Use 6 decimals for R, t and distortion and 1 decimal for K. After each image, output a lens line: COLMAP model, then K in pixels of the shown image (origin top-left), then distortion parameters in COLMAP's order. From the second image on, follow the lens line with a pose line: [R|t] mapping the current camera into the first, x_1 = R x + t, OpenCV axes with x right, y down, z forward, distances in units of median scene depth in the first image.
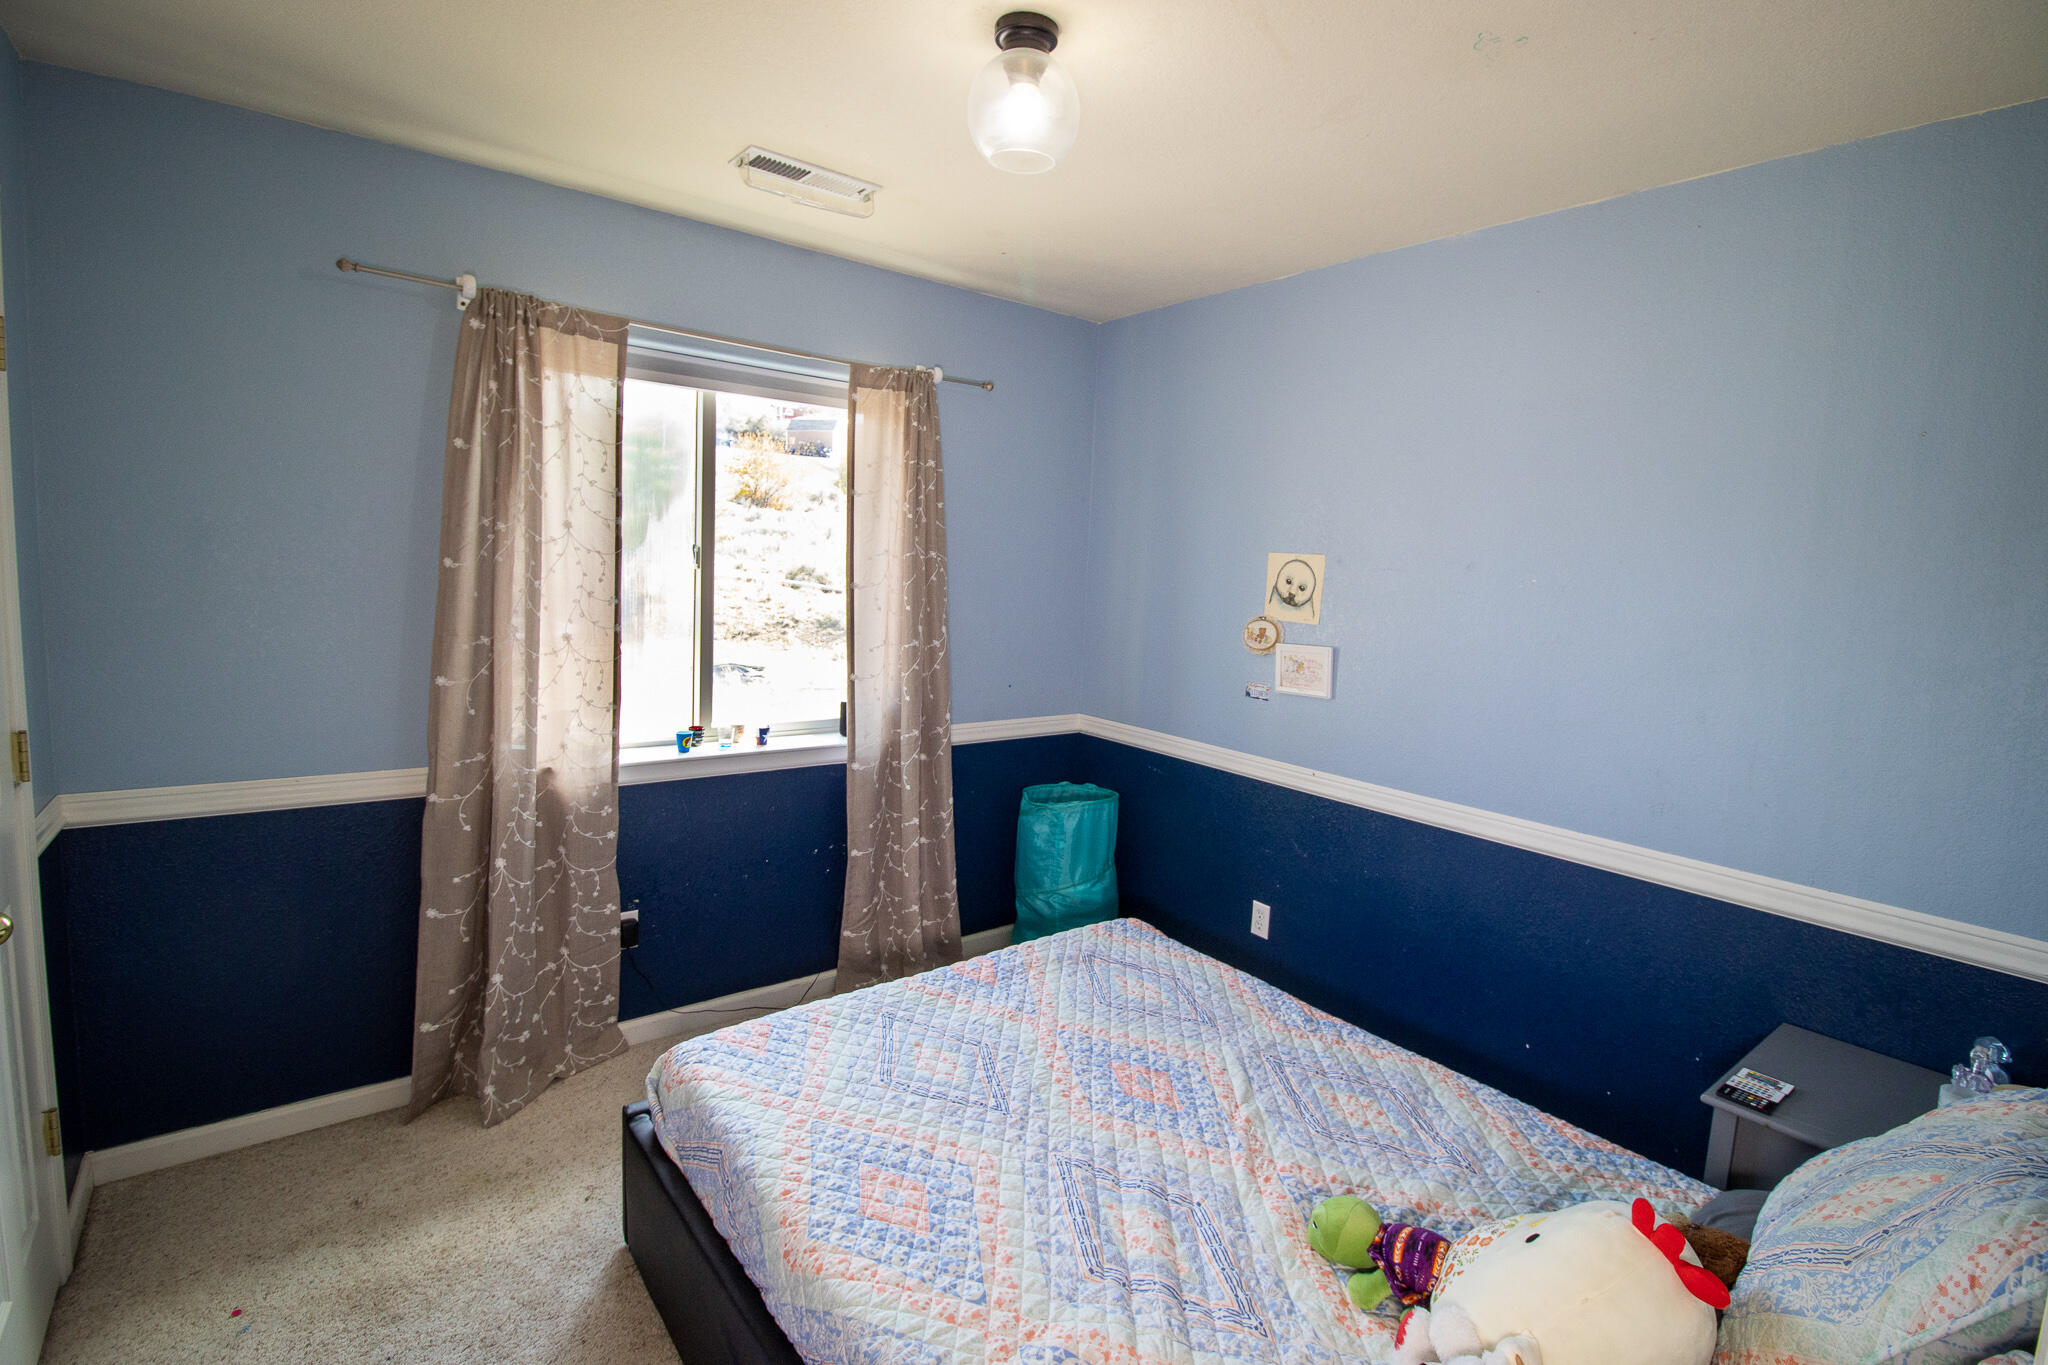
lens RADIAL K [[952.8, 0, 1043.1], [0, 952.8, 675.7], [0, 0, 1]] dist [-0.006767, -0.004373]
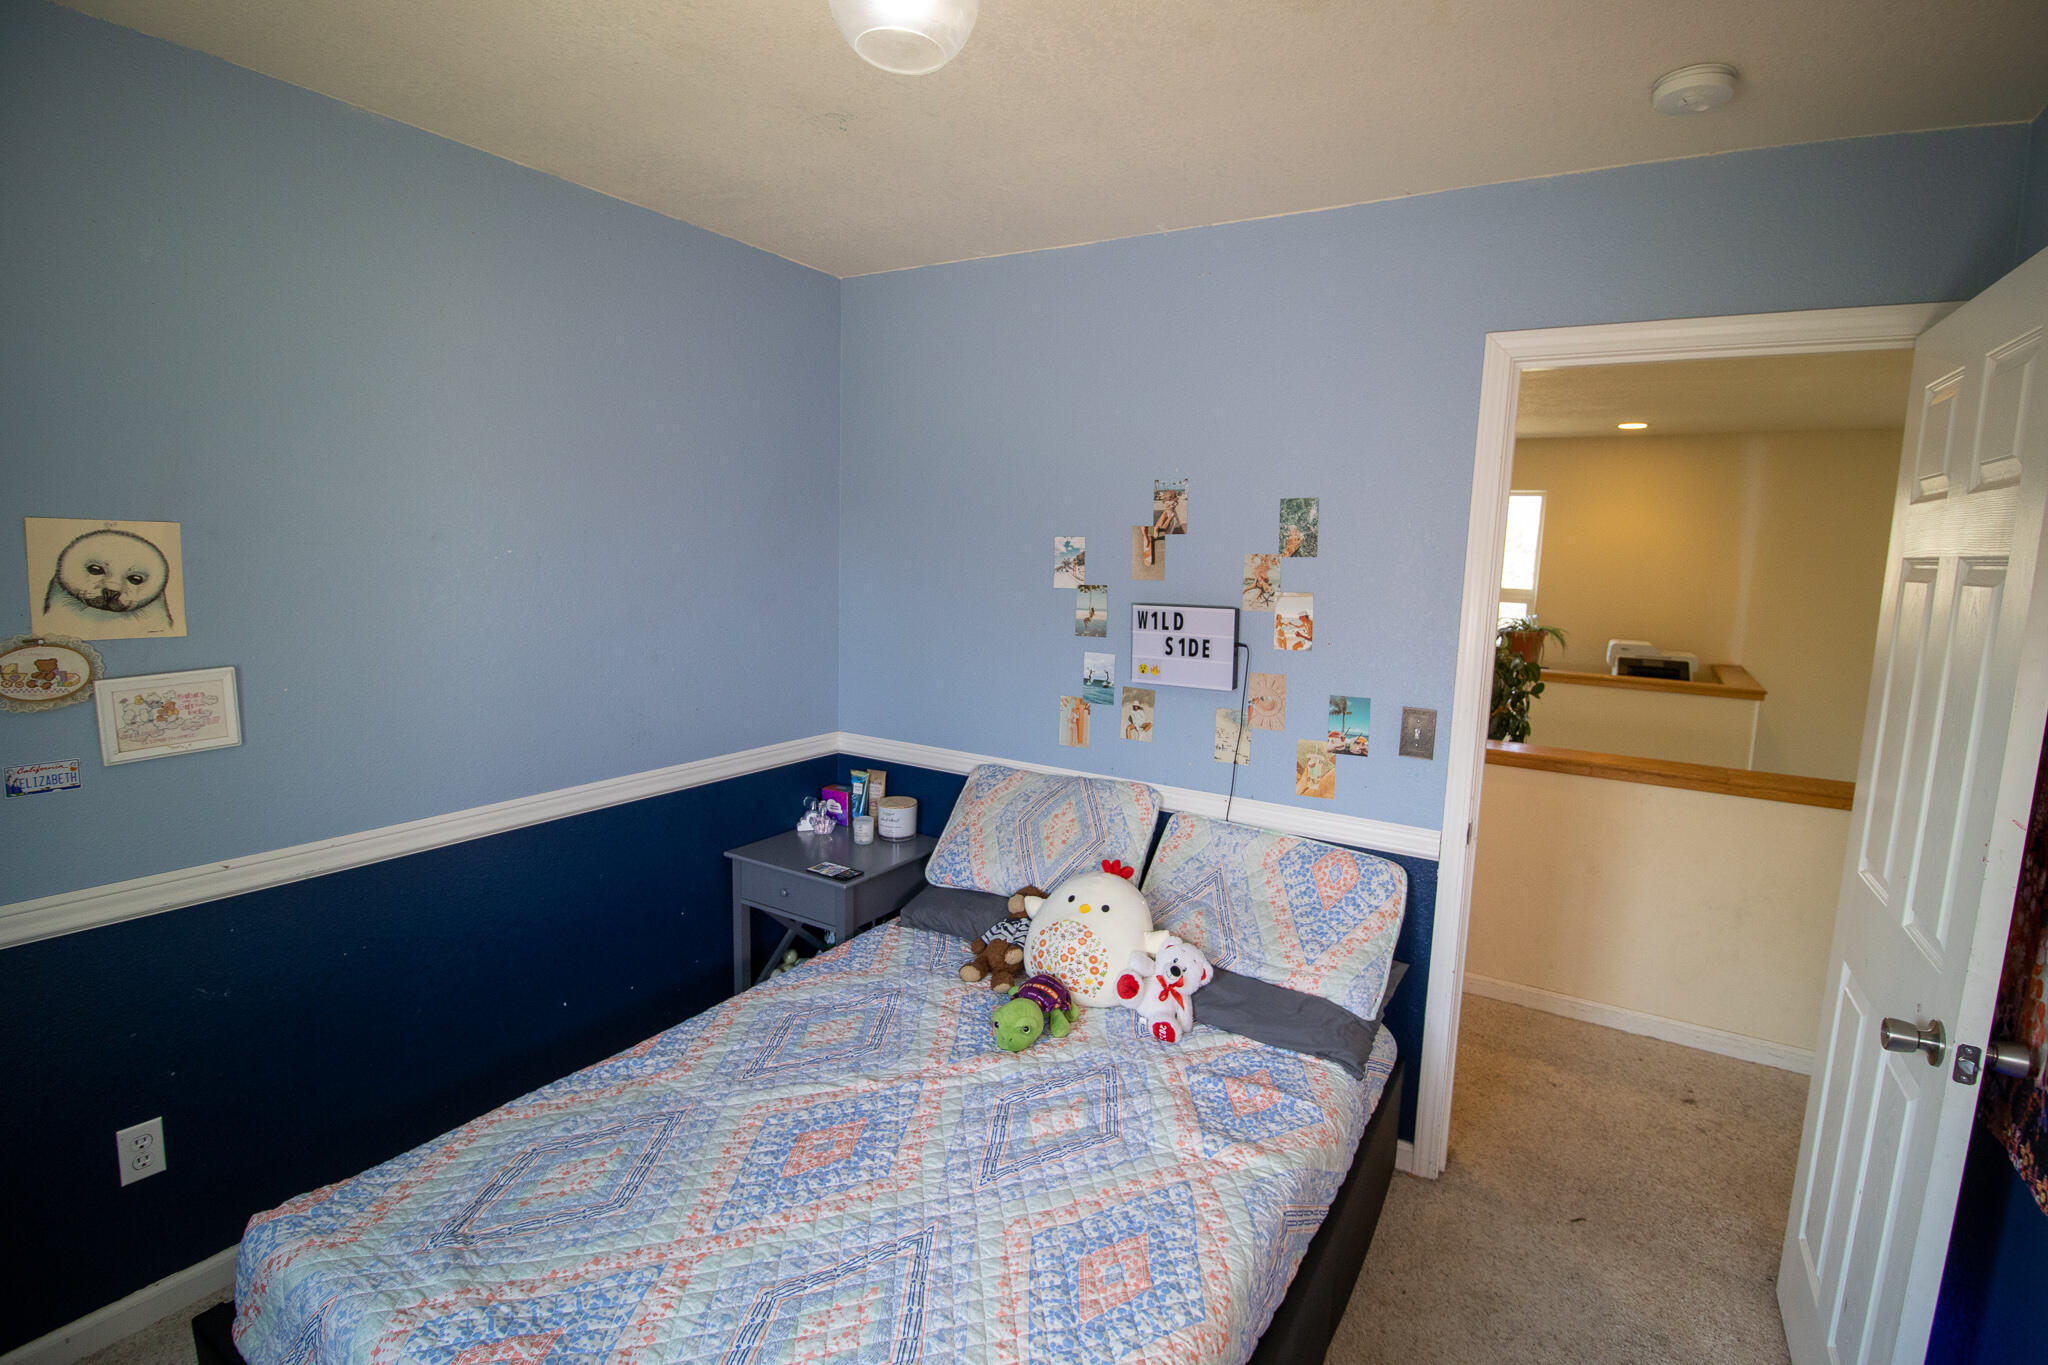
lens RADIAL K [[952.8, 0, 1045.7], [0, 952.8, 676.1], [0, 0, 1]] dist [-0.006767, -0.004373]
pose [[-0.338852, -0.187241, 0.922020, -0.474476], [0.061928, 0.973432, 0.220441, -0.129962], [-0.938799, 0.131796, -0.318254, 0.681198]]
